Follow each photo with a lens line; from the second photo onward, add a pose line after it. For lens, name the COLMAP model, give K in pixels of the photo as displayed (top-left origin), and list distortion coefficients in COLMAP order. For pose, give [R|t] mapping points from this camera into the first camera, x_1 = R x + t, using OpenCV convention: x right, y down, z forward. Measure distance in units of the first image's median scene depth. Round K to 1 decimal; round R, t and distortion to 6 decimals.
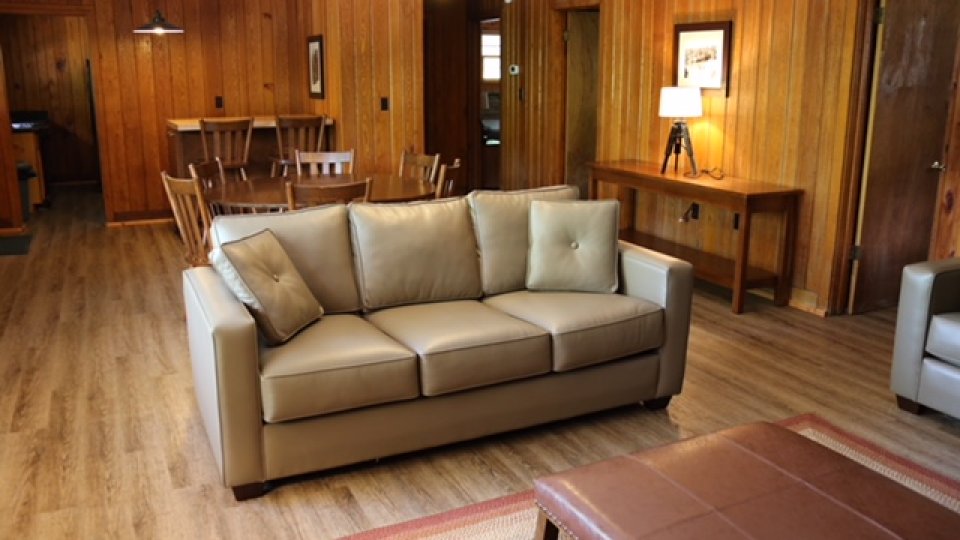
lens RADIAL K [[789.4, 0, 480.0], [0, 789.4, 270.0], [0, 0, 1]] dist [-0.060482, 0.002355]
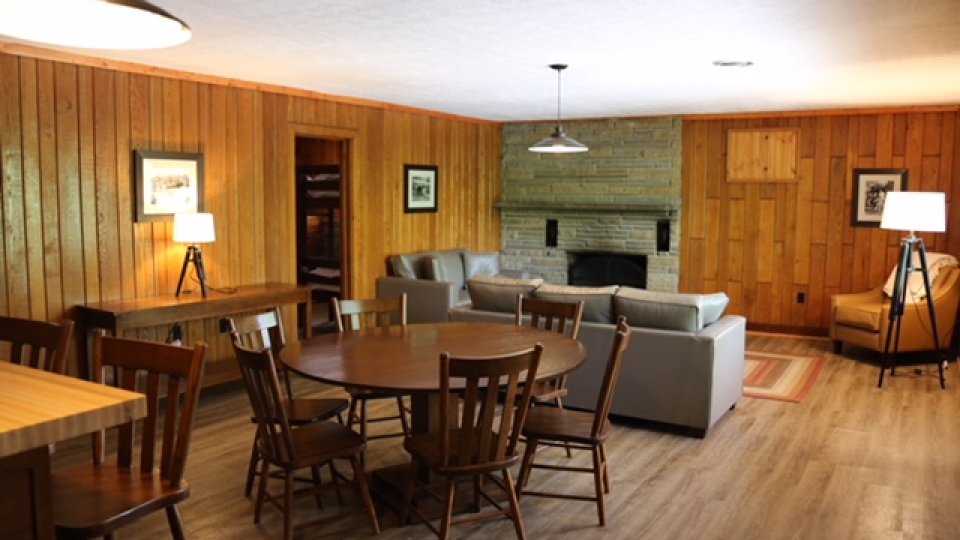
lens RADIAL K [[789.4, 0, 480.0], [0, 789.4, 270.0], [0, 0, 1]] dist [-0.060482, 0.002355]
pose [[-0.553316, -0.084138, 0.828711, -0.996420], [0.196331, 0.953682, 0.227913, -0.399442], [-0.809503, 0.288810, -0.511169, 1.536631]]
